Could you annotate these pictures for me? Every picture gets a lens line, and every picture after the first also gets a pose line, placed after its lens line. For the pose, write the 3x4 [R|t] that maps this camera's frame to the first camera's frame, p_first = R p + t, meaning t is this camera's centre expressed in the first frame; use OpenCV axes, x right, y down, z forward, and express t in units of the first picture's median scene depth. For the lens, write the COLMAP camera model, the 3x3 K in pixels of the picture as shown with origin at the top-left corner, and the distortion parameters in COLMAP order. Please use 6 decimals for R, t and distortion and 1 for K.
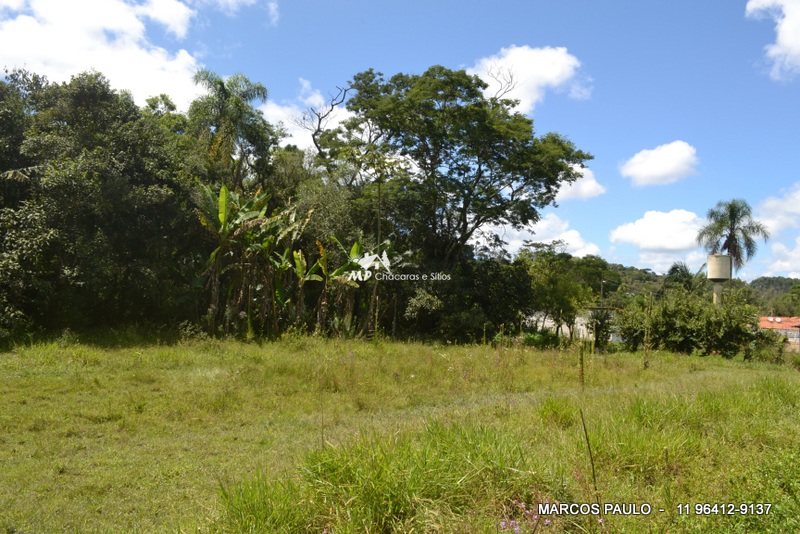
lens RADIAL K [[607.9, 0, 412.7], [0, 607.9, 265.9], [0, 0, 1]] dist [-0.007808, -0.005379]
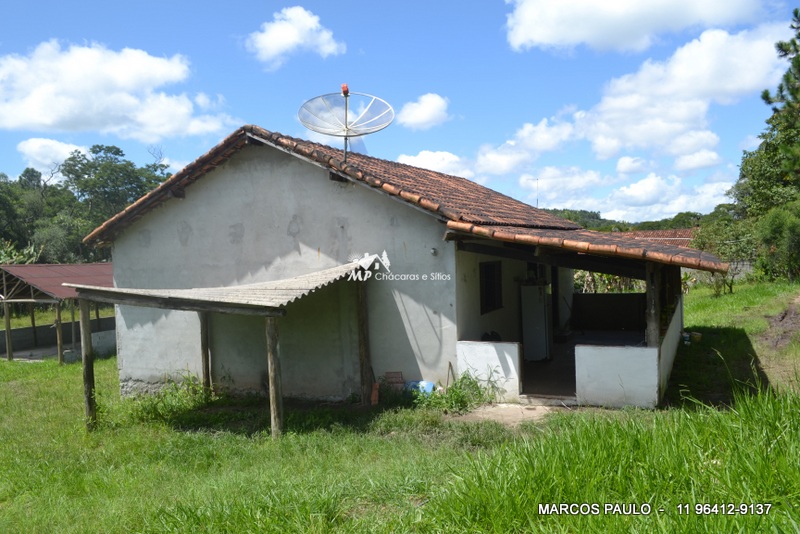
lens RADIAL K [[639.4, 0, 400.0], [0, 639.4, 267.0], [0, 0, 1]] dist [-0.005787, 0.004035]
pose [[0.954224, -0.086460, 0.286324, 0.337170], [0.057957, 0.992613, 0.106585, -0.180335], [-0.293424, -0.085111, 0.952186, -1.287226]]
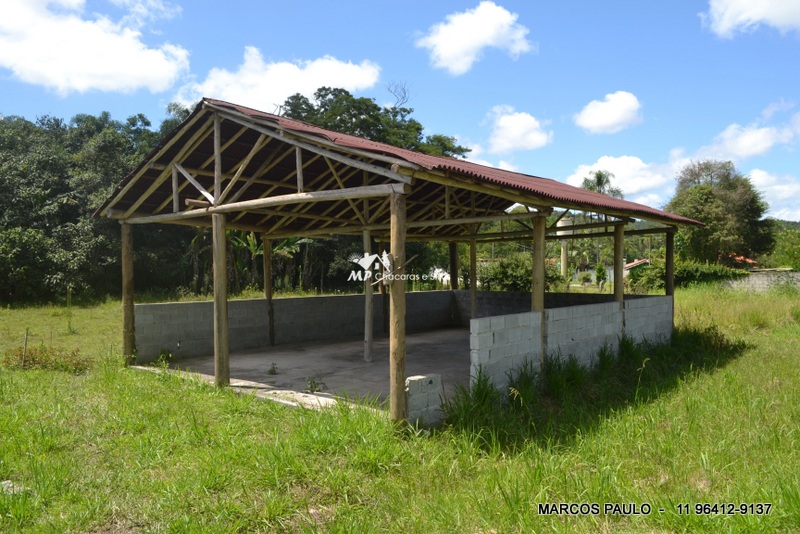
lens RADIAL K [[619.8, 0, 410.3], [0, 619.8, 270.6], [0, 0, 1]] dist [-0.013482, -0.000693]
pose [[0.997740, -0.045186, 0.049731, 0.112833], [0.040818, 0.995494, 0.085594, -0.048407], [-0.053374, -0.083371, 0.995088, -0.491534]]
